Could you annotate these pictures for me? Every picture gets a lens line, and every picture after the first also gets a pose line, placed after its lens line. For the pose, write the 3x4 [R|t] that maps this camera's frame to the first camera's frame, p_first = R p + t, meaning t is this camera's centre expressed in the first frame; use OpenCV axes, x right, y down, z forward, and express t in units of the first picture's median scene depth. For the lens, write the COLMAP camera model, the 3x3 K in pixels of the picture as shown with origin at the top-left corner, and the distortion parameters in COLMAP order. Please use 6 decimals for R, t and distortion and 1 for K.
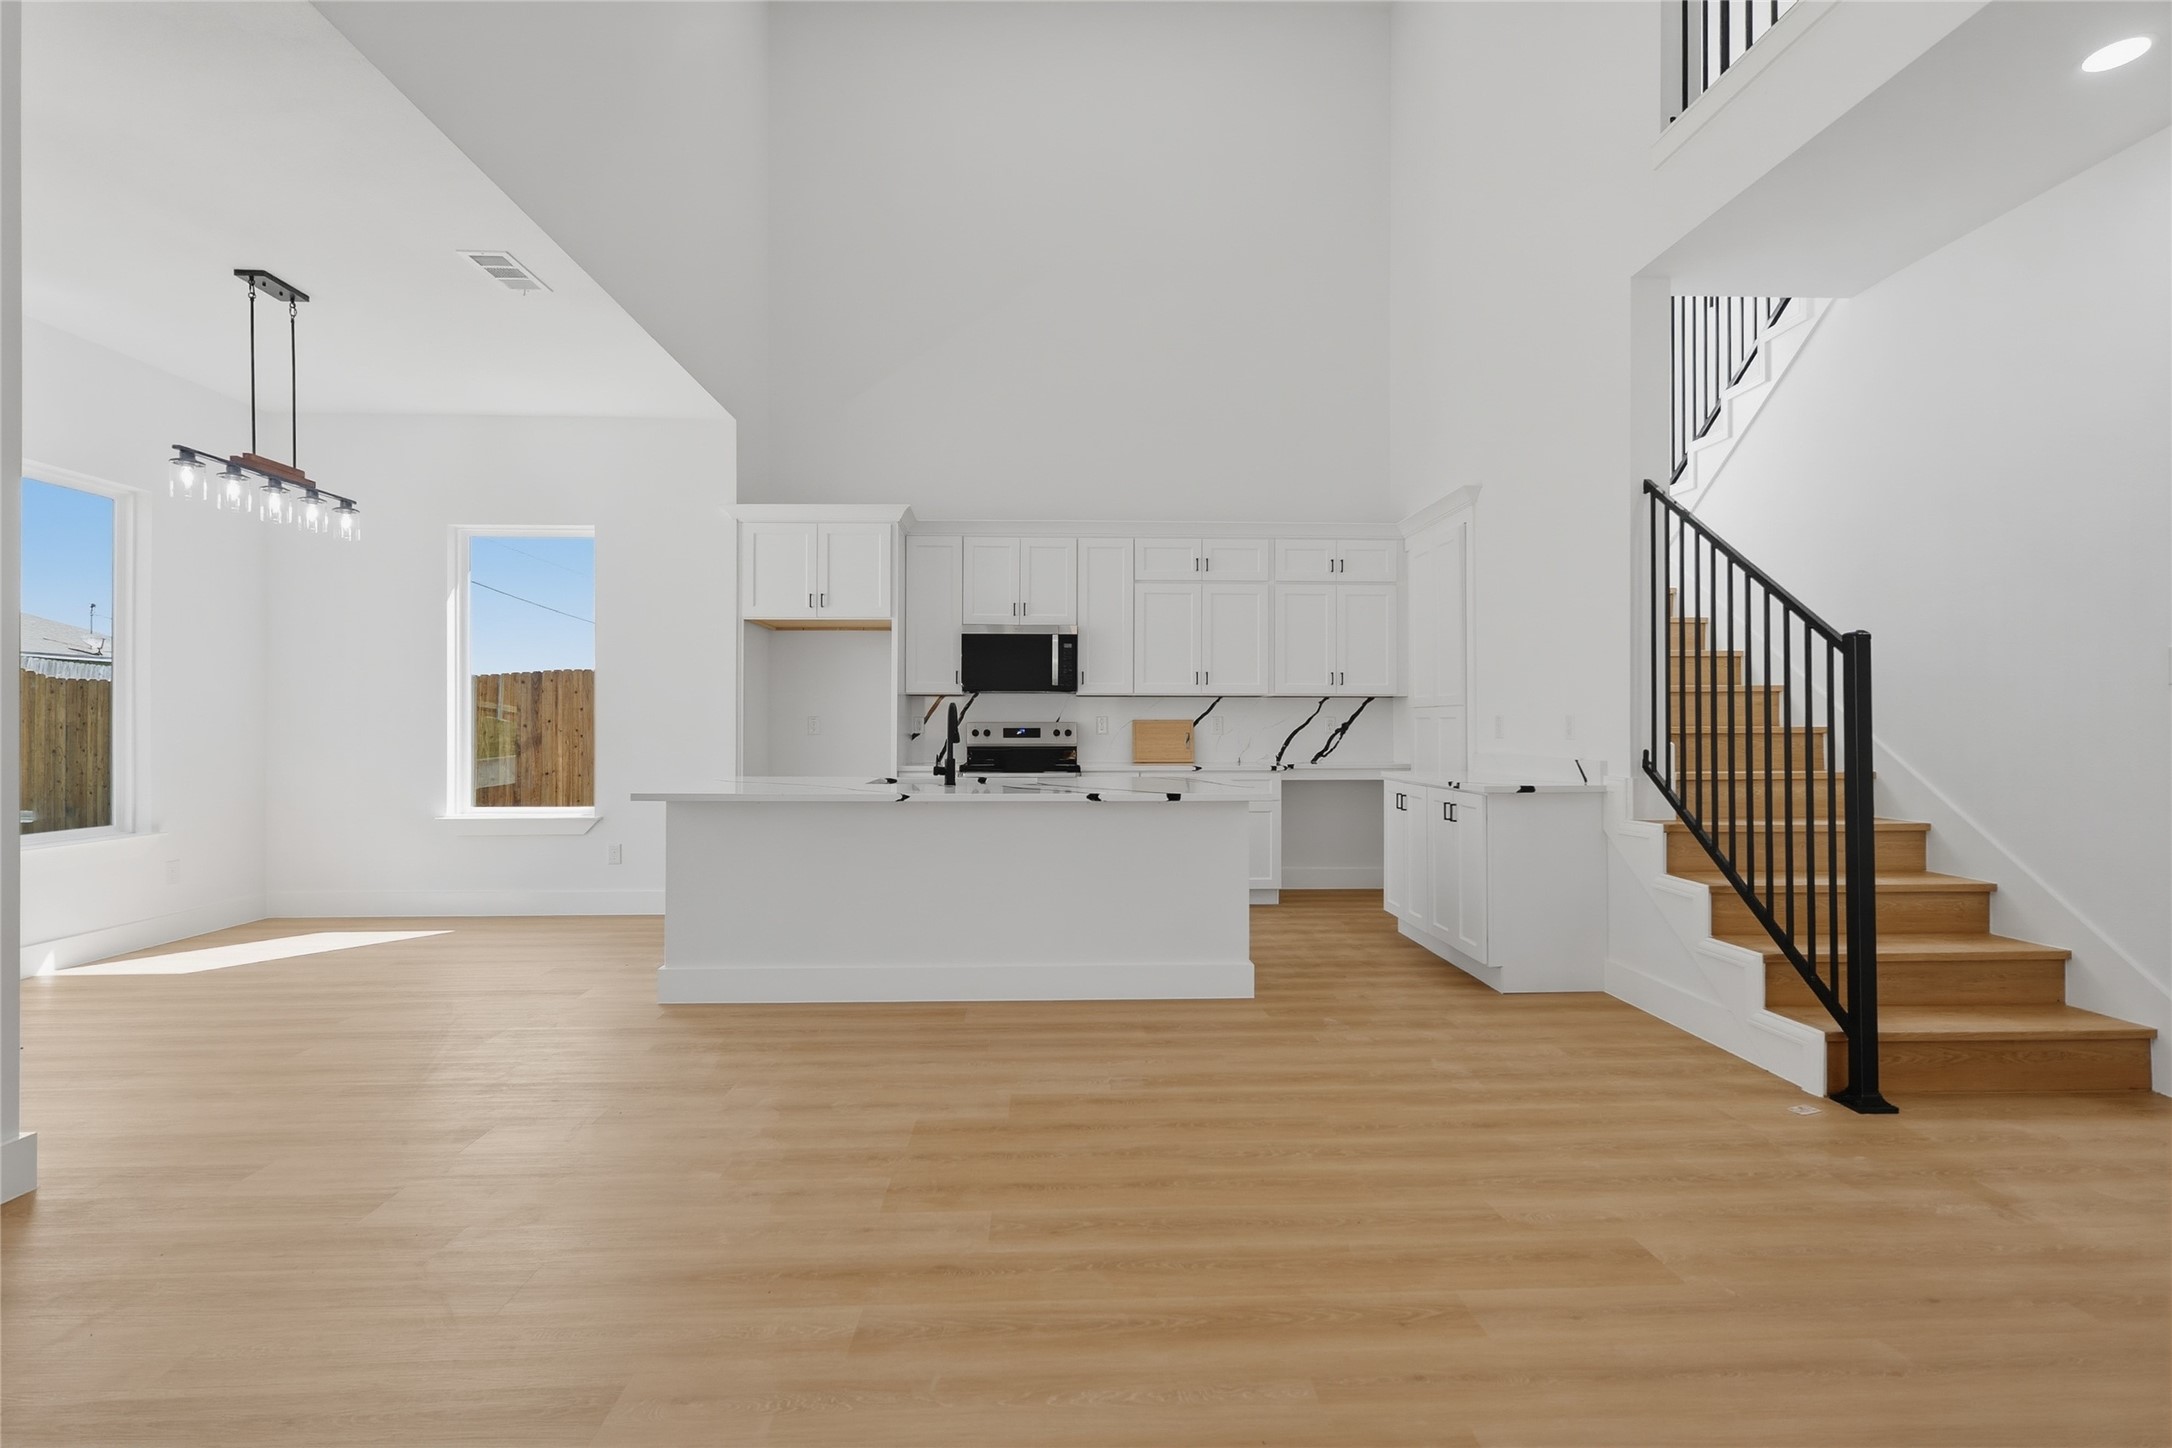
lens RADIAL K [[963.5, 0, 1085.7], [0, 963.5, 718.4], [0, 0, 1]] dist [0.000903, -0.000308]
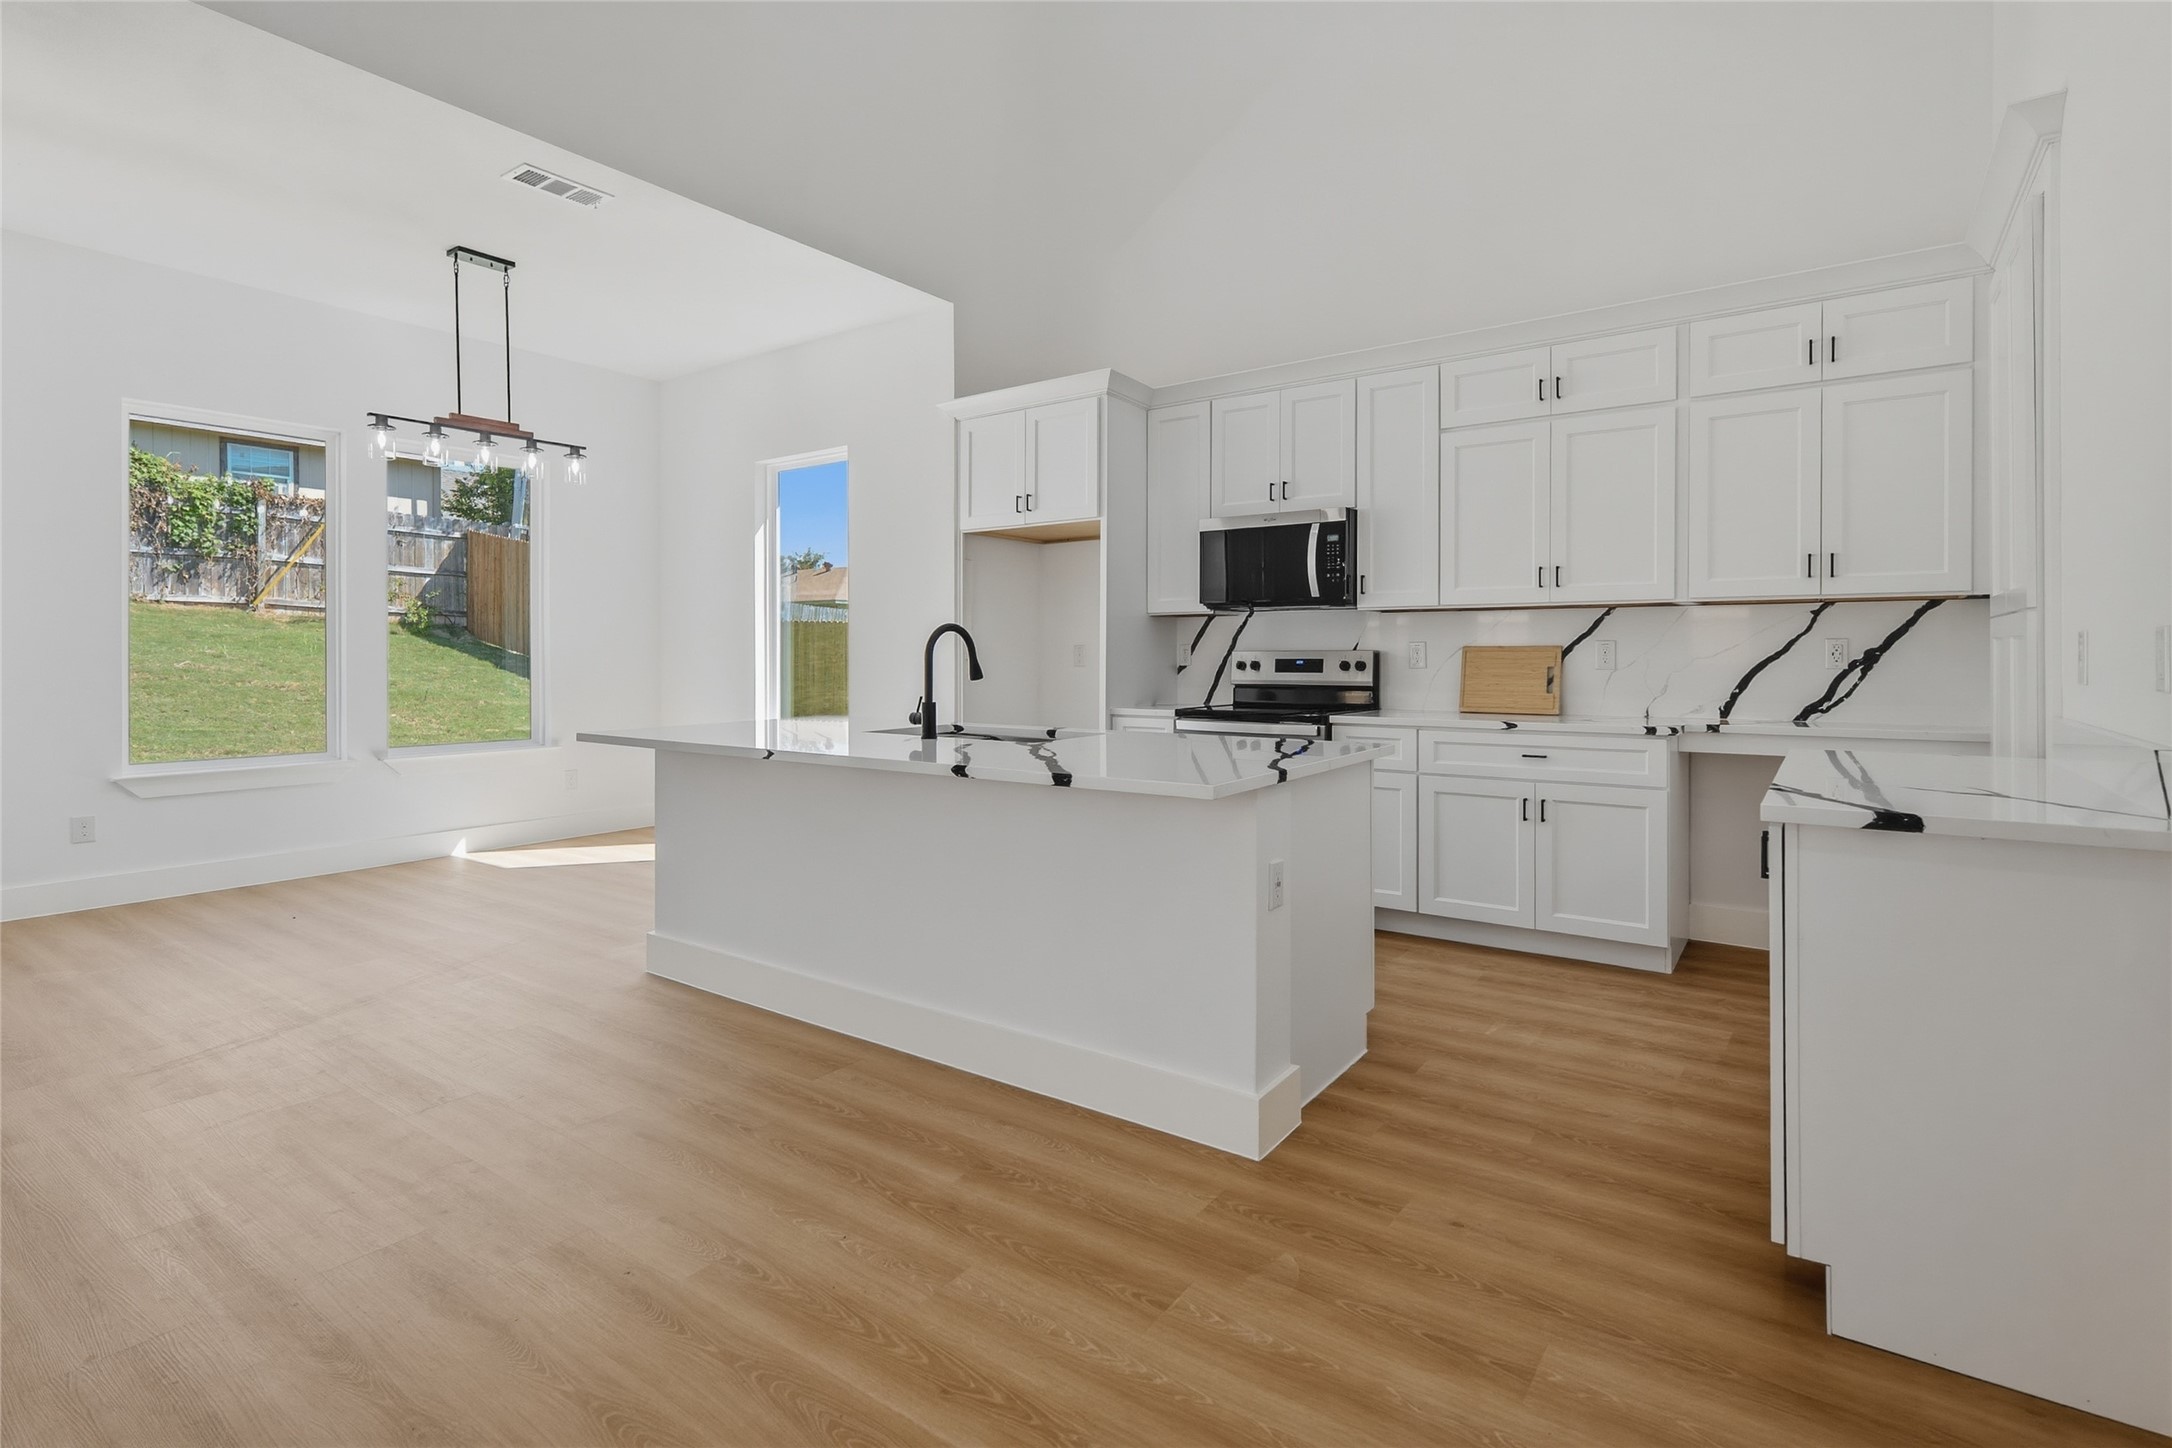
lens RADIAL K [[1034.8, 0, 1122.3], [0, 1034.8, 663.7], [0, 0, 1]] dist [-0.003565, 0.000995]
pose [[0.797992, 0.002666, -0.602662, 0.300584], [0.006237, 0.999900, 0.012681, 0.003062], [0.602635, -0.013879, 0.797896, 0.324045]]
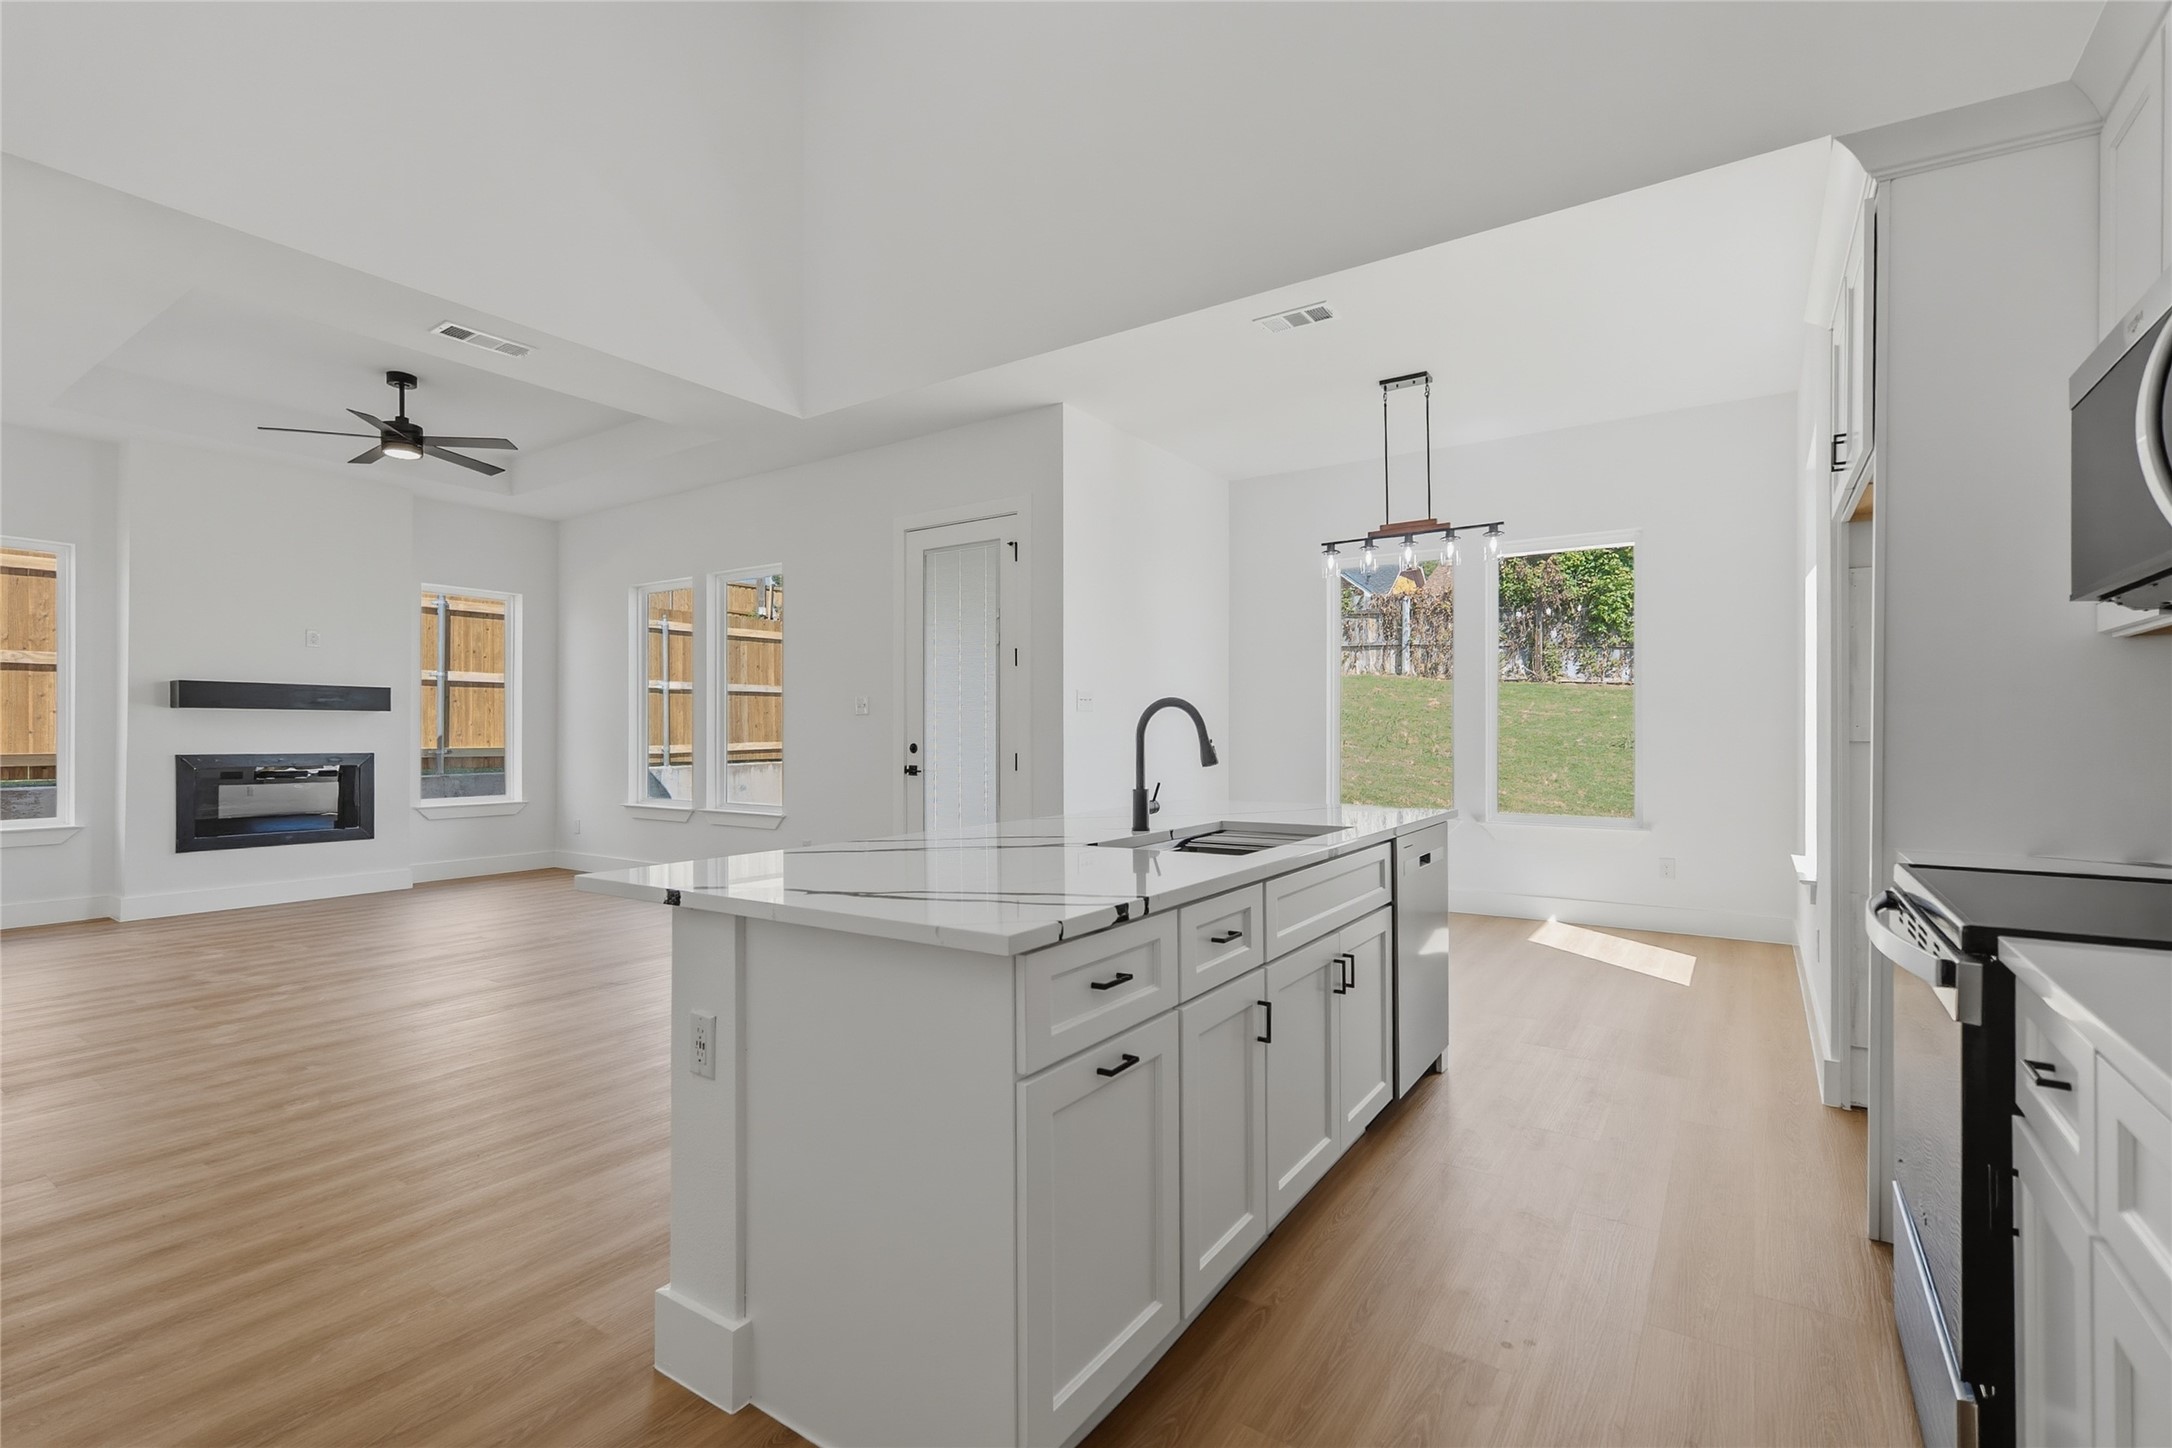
lens RADIAL K [[963.5, 0, 1092.0], [0, 963.5, 739.0], [0, 0, 1]] dist [0.000903, -0.000308]
pose [[-0.590607, 0.006565, -0.806933, 0.265812], [0.008287, 0.999964, 0.002071, 0.005263], [0.806917, -0.005464, -0.590640, 0.925435]]
